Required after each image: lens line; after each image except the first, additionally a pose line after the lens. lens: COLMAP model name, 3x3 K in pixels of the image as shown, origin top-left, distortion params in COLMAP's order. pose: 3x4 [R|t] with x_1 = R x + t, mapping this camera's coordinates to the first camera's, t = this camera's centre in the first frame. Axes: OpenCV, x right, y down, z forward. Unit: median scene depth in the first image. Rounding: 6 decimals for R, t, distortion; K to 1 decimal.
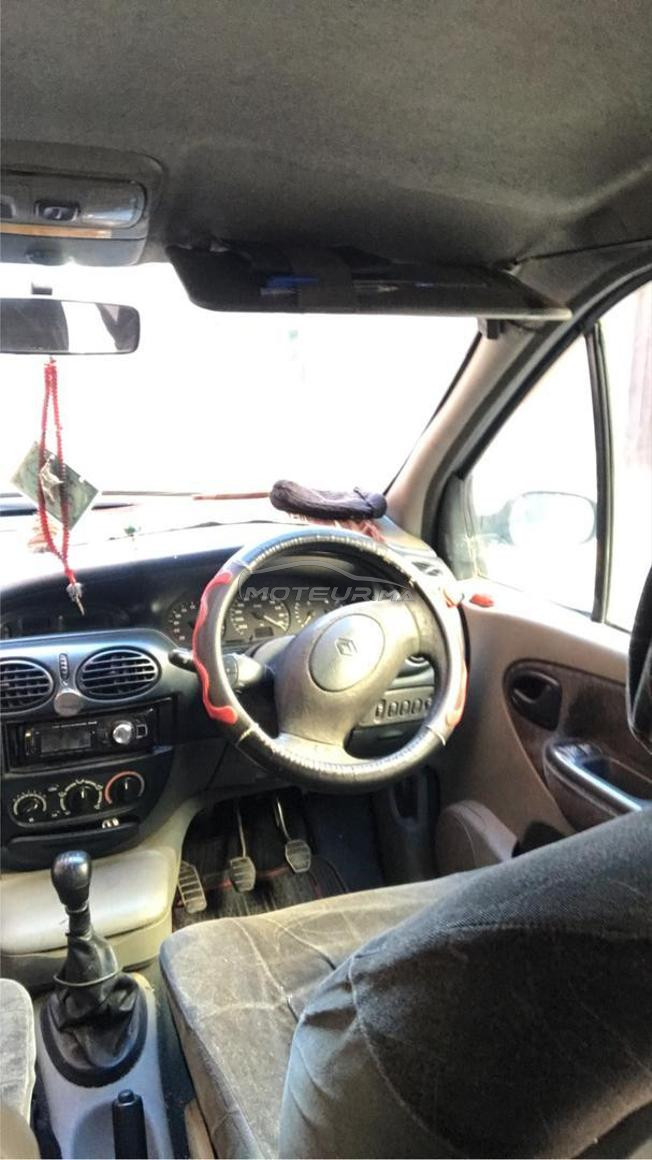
lens RADIAL K [[907.6, 0, 326.0], [0, 907.6, 580.0], [0, 0, 1]] dist [-0.002250, -0.002586]
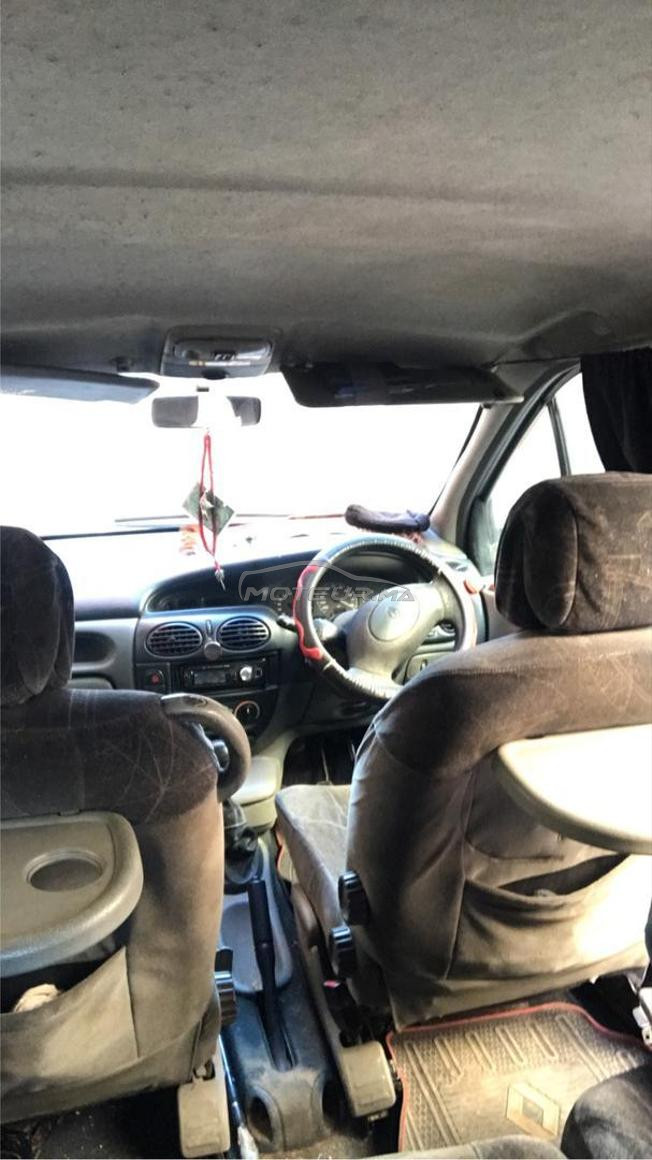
lens RADIAL K [[734.5, 0, 326.0], [0, 734.5, 580.0], [0, 0, 1]] dist [0.067624, 0.000180]
pose [[0.995983, -0.004918, -0.089407, 0.018617], [0.004192, 0.999957, -0.008302, 0.026251], [0.089444, 0.007894, 0.995961, -0.215098]]
